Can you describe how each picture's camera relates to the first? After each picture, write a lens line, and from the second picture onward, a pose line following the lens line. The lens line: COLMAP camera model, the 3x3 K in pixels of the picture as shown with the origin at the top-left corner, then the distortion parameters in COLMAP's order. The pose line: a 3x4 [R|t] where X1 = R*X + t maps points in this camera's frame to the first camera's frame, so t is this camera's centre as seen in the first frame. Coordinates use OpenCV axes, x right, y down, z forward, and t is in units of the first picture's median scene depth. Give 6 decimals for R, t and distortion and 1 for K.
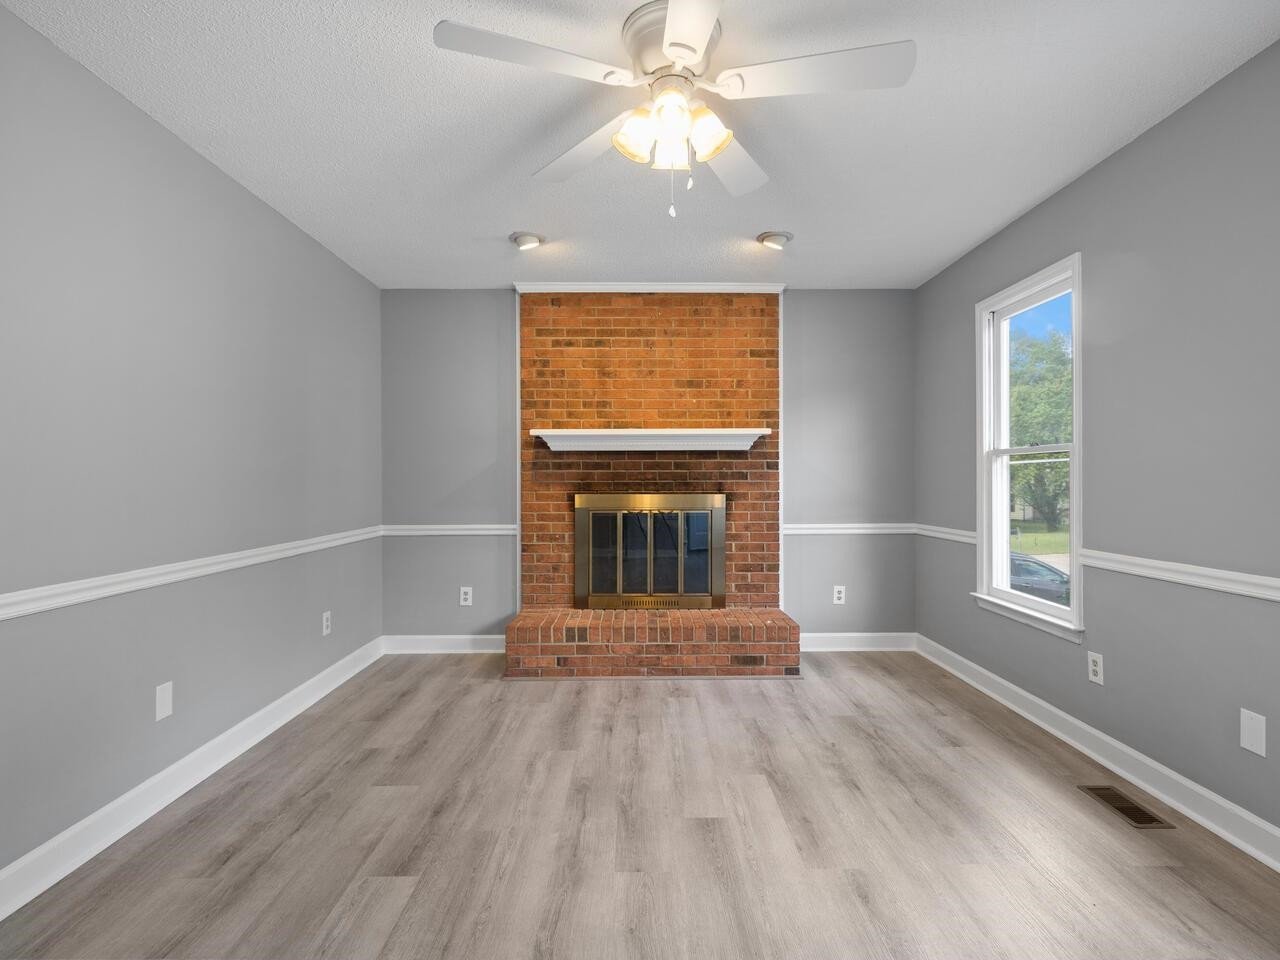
lens RADIAL K [[642.9, 0, 647.2], [0, 642.9, 474.6], [0, 0, 1]] dist [0.001044, 0.000380]
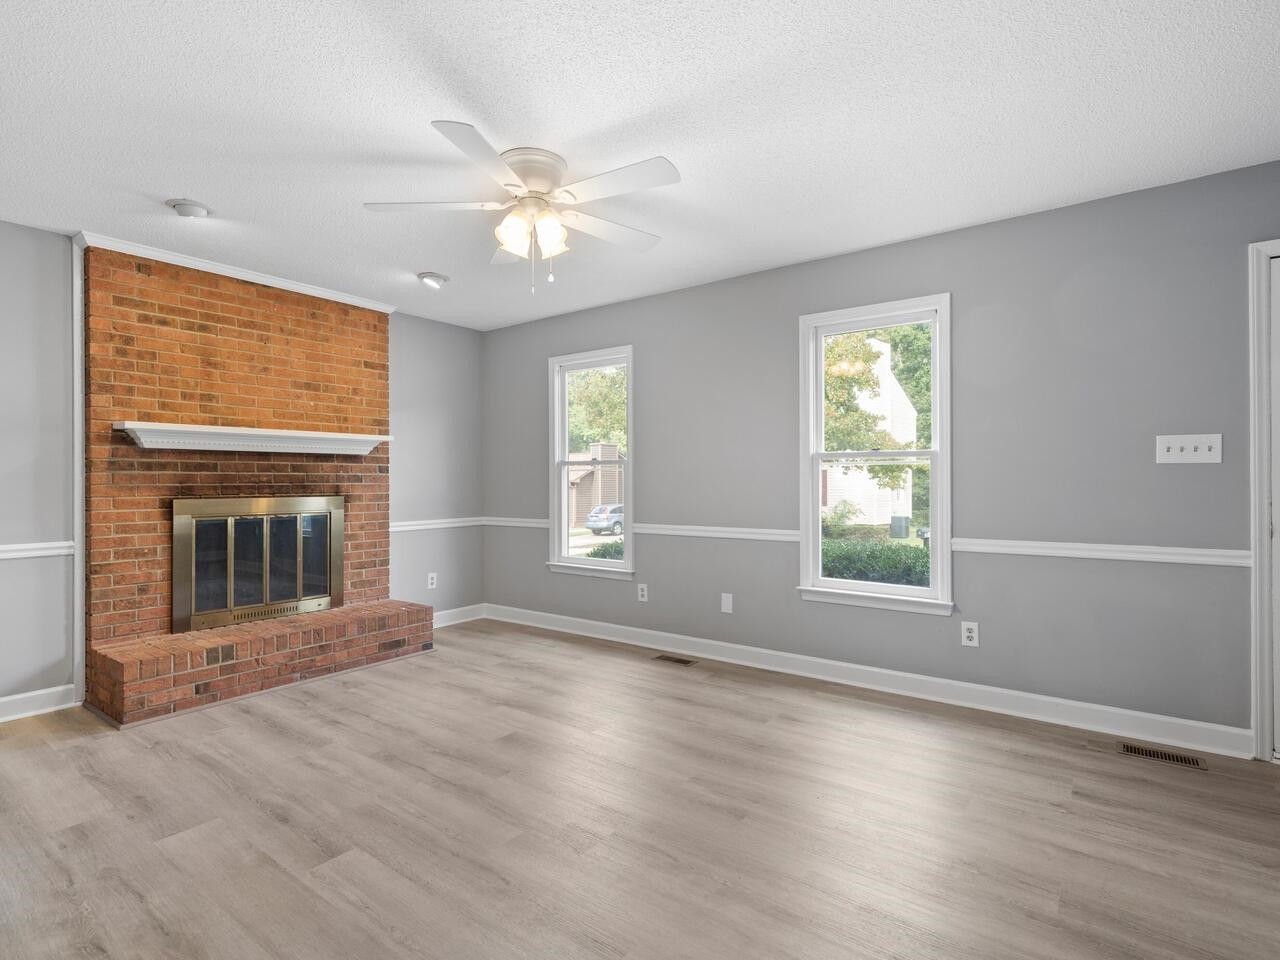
lens RADIAL K [[642.9, 0, 647.2], [0, 642.9, 474.6], [0, 0, 1]] dist [0.001044, 0.000380]
pose [[0.602804, 0.008042, 0.797849, -0.412151], [-0.003210, 0.999966, -0.007654, 0.001610], [-0.797883, 0.002053, 0.602809, -0.019213]]
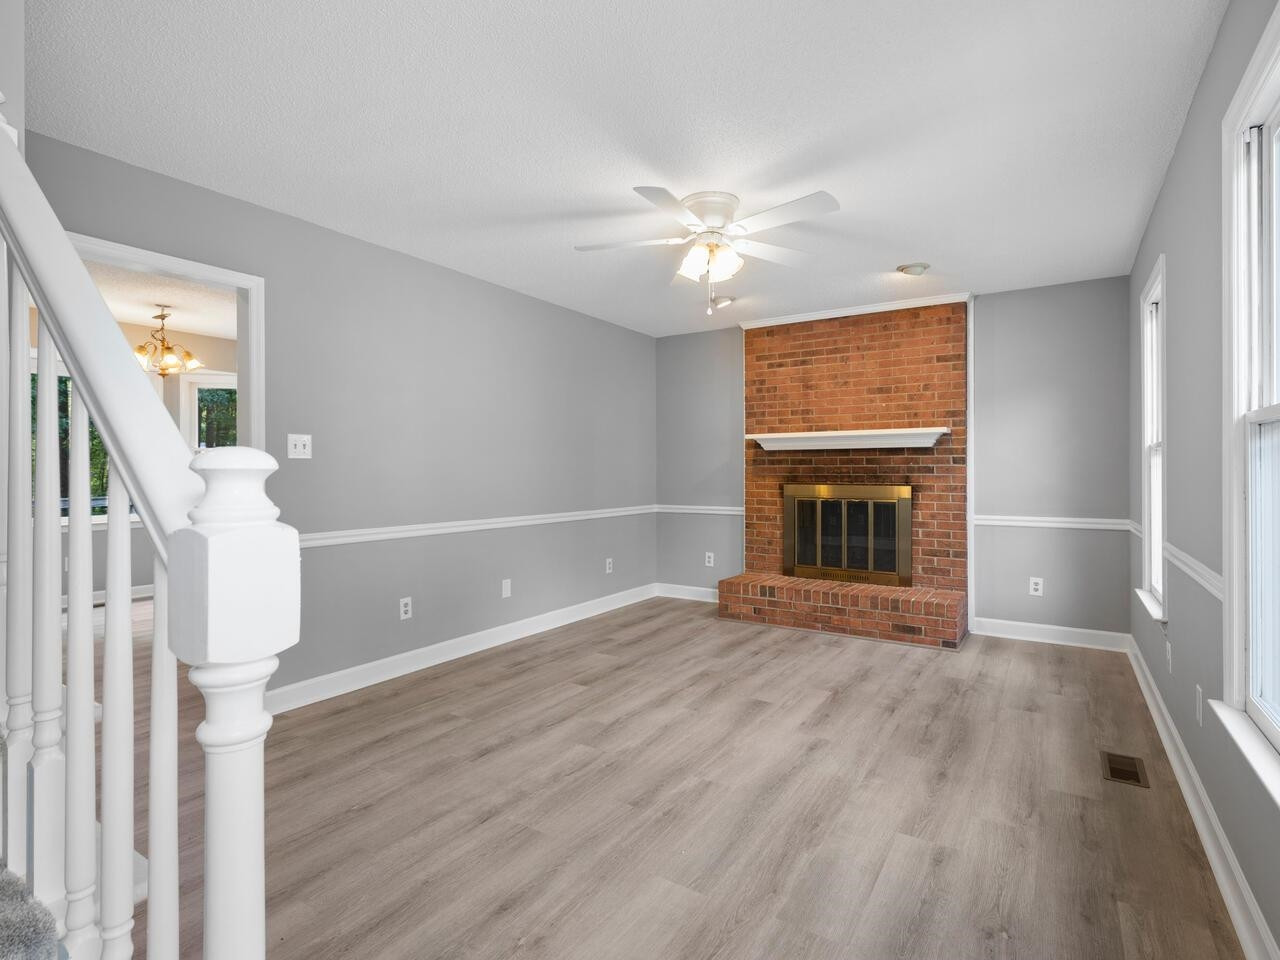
lens RADIAL K [[651.0, 0, 646.1], [0, 651.0, 462.4], [0, 0, 1]] dist [-0.000026, -0.000301]
pose [[0.834554, -0.006005, -0.550894, 0.362757], [0.002013, 0.999967, -0.007850, -0.003174], [0.550923, 0.005442, 0.834538, -0.211300]]
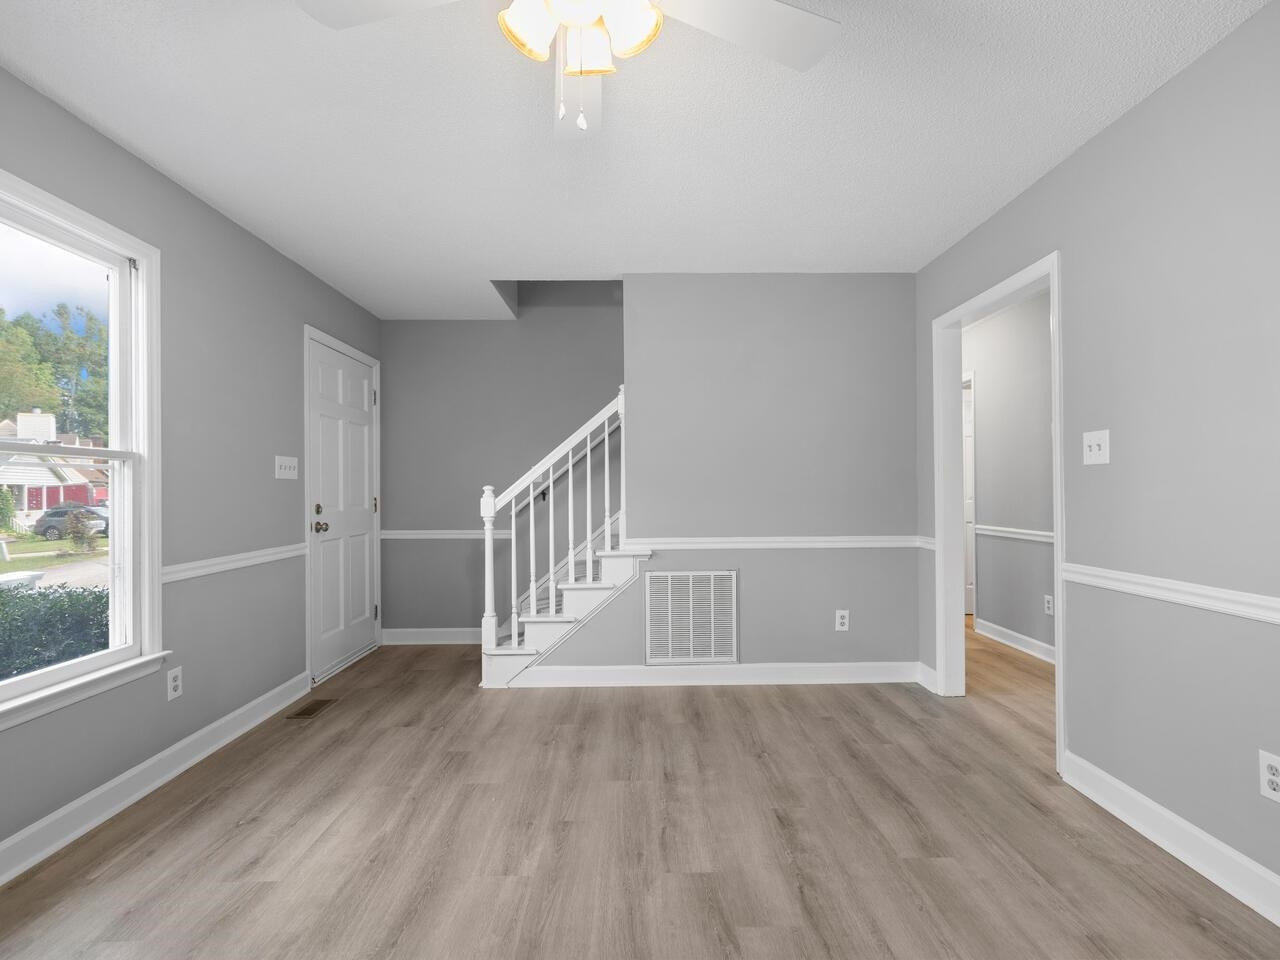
lens RADIAL K [[627.7, 0, 640.0], [0, 627.7, 480.0], [0, 0, 1]] dist [0.001589, 0.000724]
pose [[-0.999928, 0.011357, 0.004001, -0.011430], [0.011281, 0.999764, -0.018590, 0.005007], [-0.004212, -0.018544, -0.999819, 0.758401]]
